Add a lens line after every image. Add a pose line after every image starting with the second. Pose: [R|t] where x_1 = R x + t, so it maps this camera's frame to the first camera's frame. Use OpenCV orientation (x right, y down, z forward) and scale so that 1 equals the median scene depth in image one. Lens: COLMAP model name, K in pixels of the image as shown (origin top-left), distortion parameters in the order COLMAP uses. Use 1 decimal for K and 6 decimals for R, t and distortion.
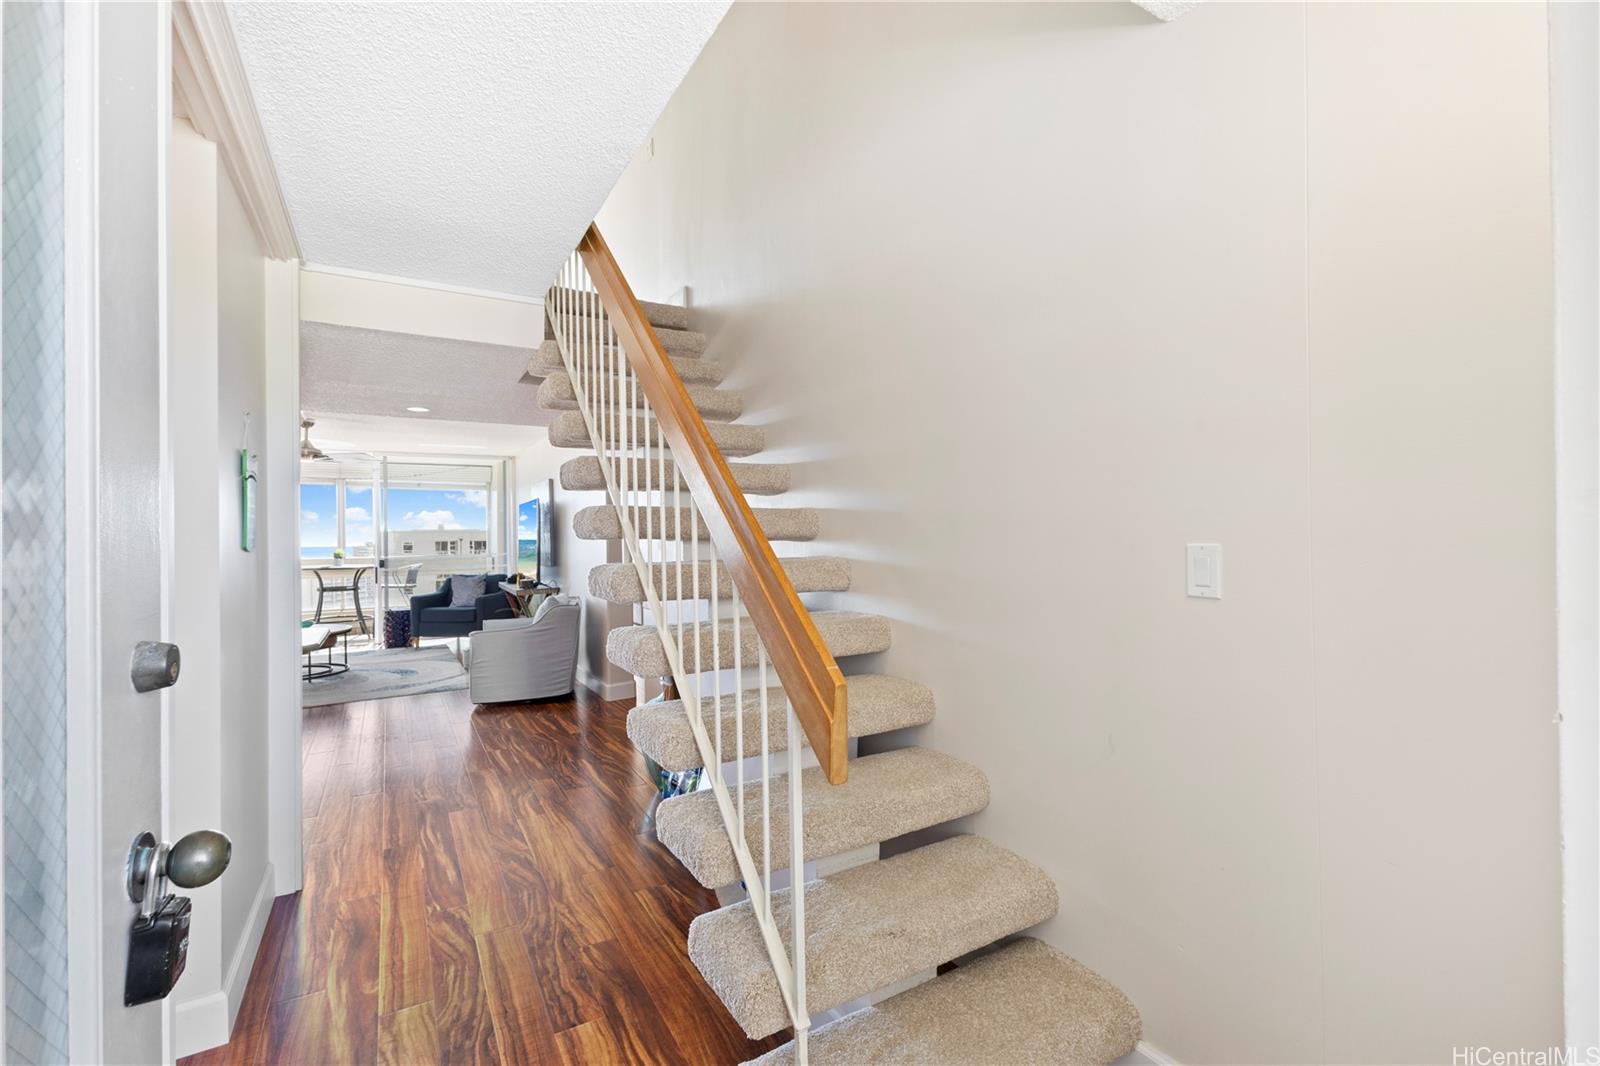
lens RADIAL K [[697.8, 0, 800.0], [0, 697.8, 533.0], [0, 0, 1]] dist [0.001654, 0.000278]
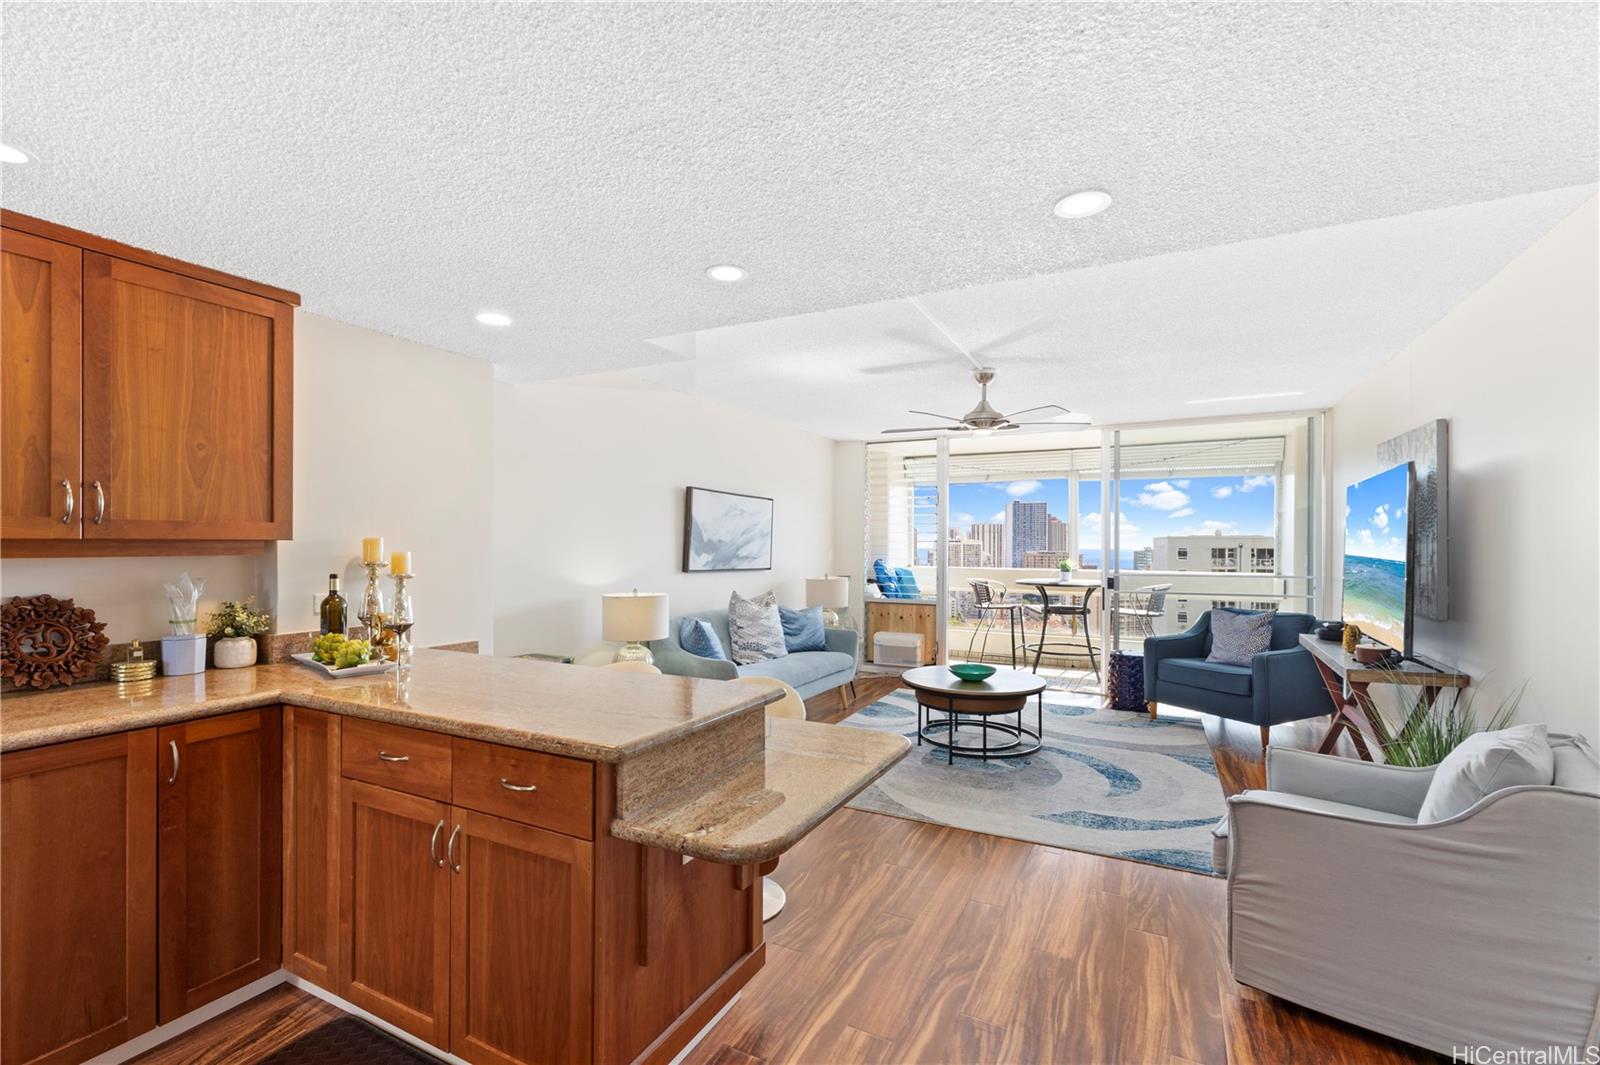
lens RADIAL K [[726.1, 0, 800.0], [0, 726.1, 532.5], [0, 0, 1]] dist [0.030043, 0.000037]
pose [[0.544960, 0.005559, -0.838444, -0.155461], [-0.012499, 0.999921, -0.001494, -0.001952], [0.838369, 0.011294, 0.544986, 0.344200]]
